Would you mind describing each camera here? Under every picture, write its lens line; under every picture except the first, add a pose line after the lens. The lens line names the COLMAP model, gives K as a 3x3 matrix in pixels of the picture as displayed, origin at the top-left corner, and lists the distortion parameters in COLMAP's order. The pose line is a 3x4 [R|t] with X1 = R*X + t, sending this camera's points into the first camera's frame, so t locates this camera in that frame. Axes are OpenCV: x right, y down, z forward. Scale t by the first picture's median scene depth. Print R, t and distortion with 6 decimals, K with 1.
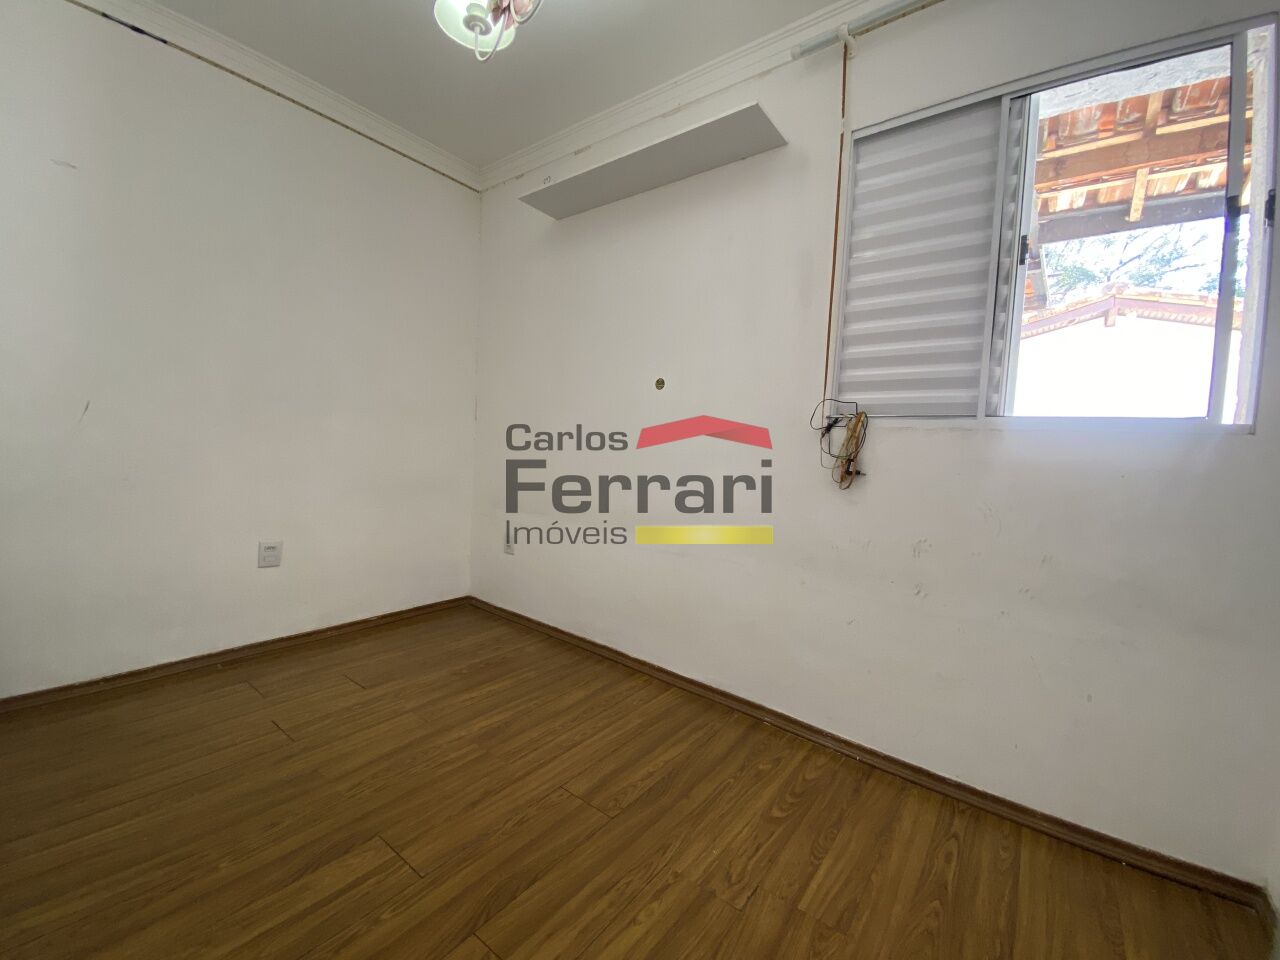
lens RADIAL K [[519.5, 0, 640.0], [0, 519.5, 480.0], [0, 0, 1]] dist [0.034001, -0.032818]
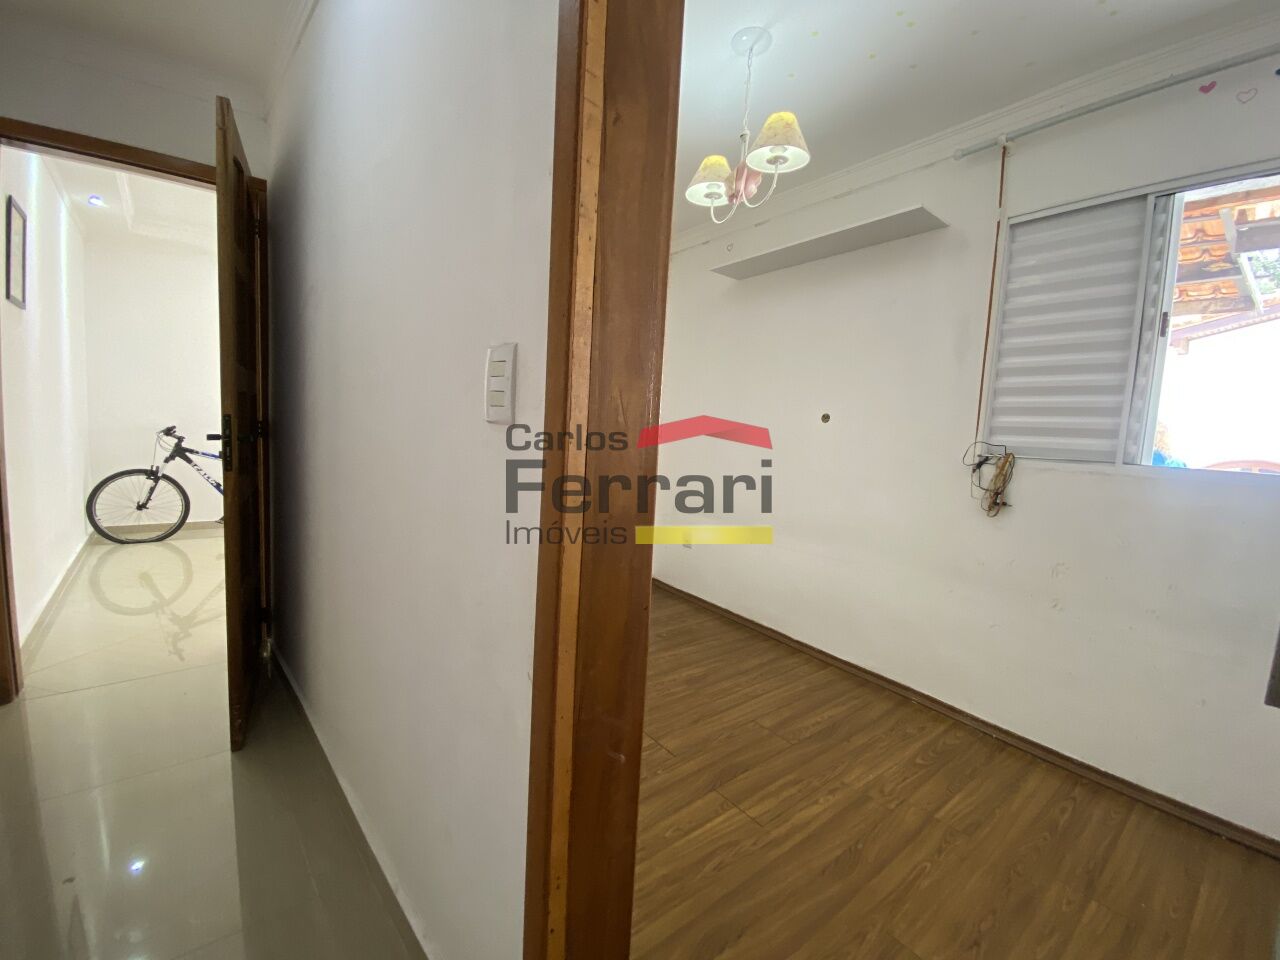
lens RADIAL K [[520.1, 0, 637.6], [0, 520.1, 477.7], [0, 0, 1]] dist [-0.000108, -0.011117]
pose [[0.966929, 0.026141, -0.253702, -0.100983], [-0.020491, 0.999480, 0.024890, -0.086744], [0.254221, -0.018868, 0.966962, -0.376083]]
